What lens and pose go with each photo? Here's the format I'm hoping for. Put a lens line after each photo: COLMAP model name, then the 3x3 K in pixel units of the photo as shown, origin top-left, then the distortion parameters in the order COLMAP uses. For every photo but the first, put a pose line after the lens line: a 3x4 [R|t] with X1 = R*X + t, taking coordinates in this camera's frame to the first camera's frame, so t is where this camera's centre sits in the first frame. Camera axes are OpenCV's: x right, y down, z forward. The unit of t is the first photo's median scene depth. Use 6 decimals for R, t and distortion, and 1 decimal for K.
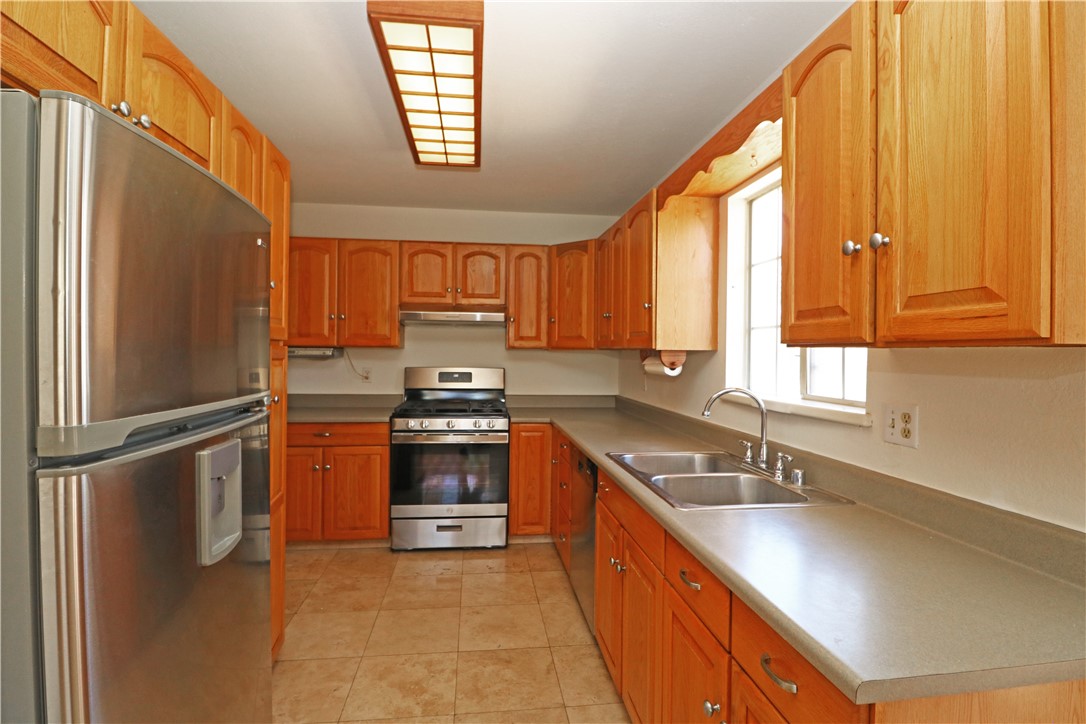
lens RADIAL K [[532.6, 0, 543.0], [0, 532.6, 362.0], [0, 0, 1]] dist [-0.000354, -0.012282]
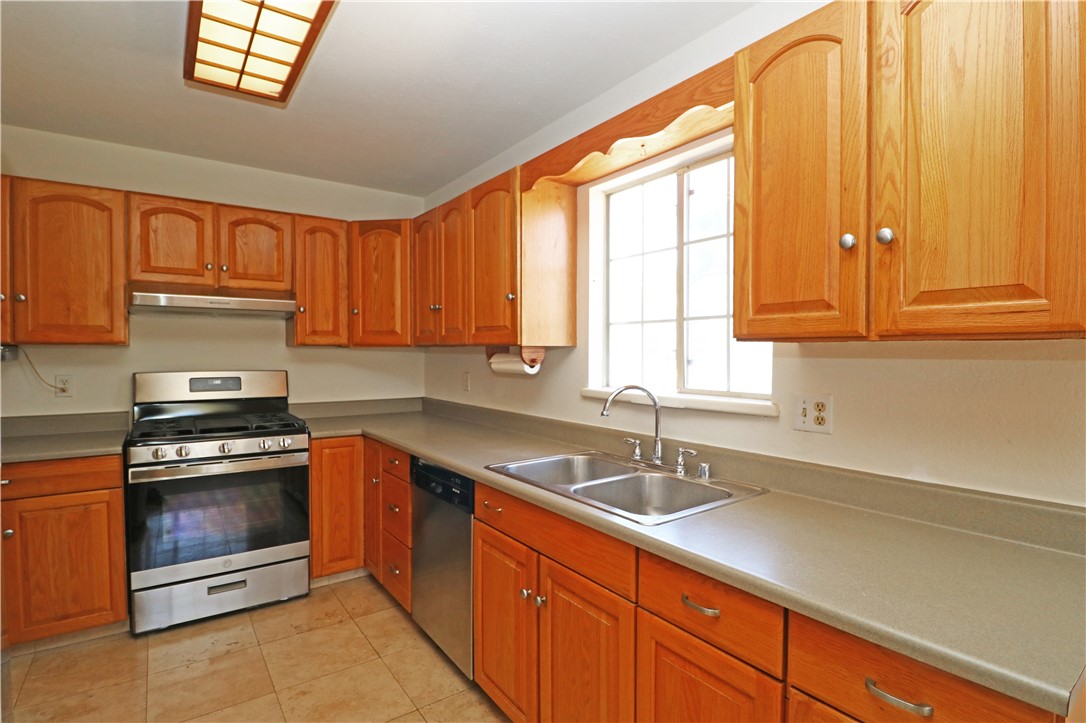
lens RADIAL K [[531.6, 0, 555.5], [0, 531.6, 367.5], [0, 0, 1]] dist [-0.000683, -0.012740]
pose [[0.871866, -0.023903, 0.489161, -0.148881], [0.016307, 0.999671, 0.019785, -0.002526], [-0.489473, -0.009273, 0.871969, 0.150052]]
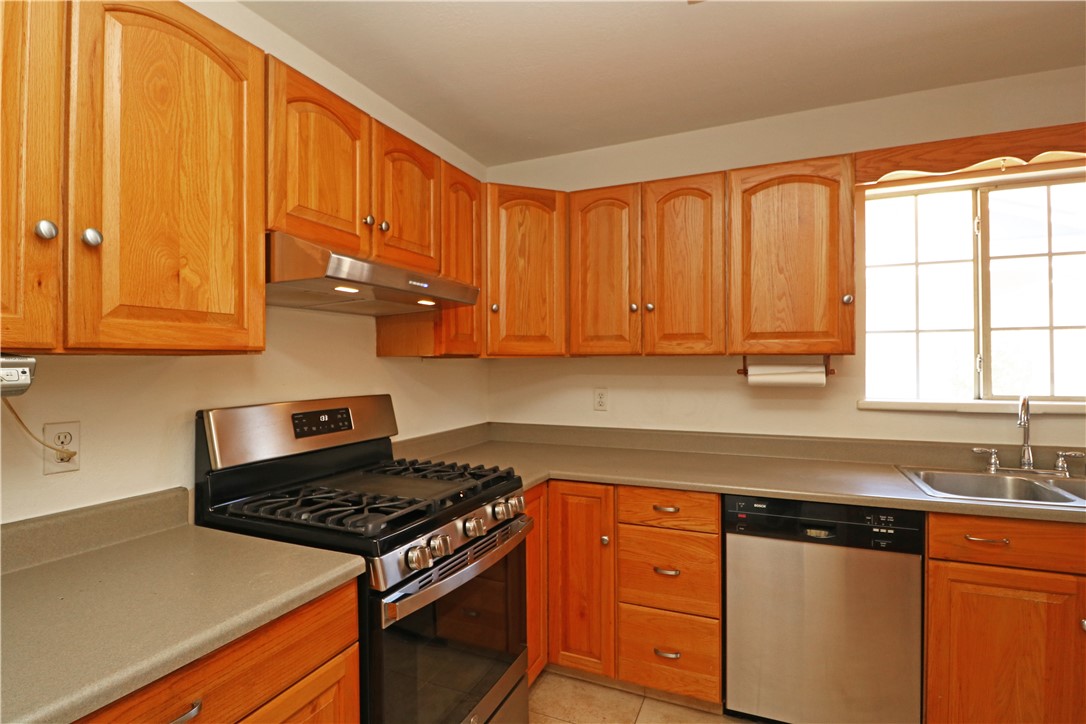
lens RADIAL K [[532.6, 0, 543.0], [0, 532.6, 362.0], [0, 0, 1]] dist [-0.000354, -0.012282]
pose [[0.514381, -0.013404, 0.857457, -0.589087], [0.027492, 0.999622, -0.000866, -0.020155], [-0.857121, 0.024019, 0.514555, 0.814566]]
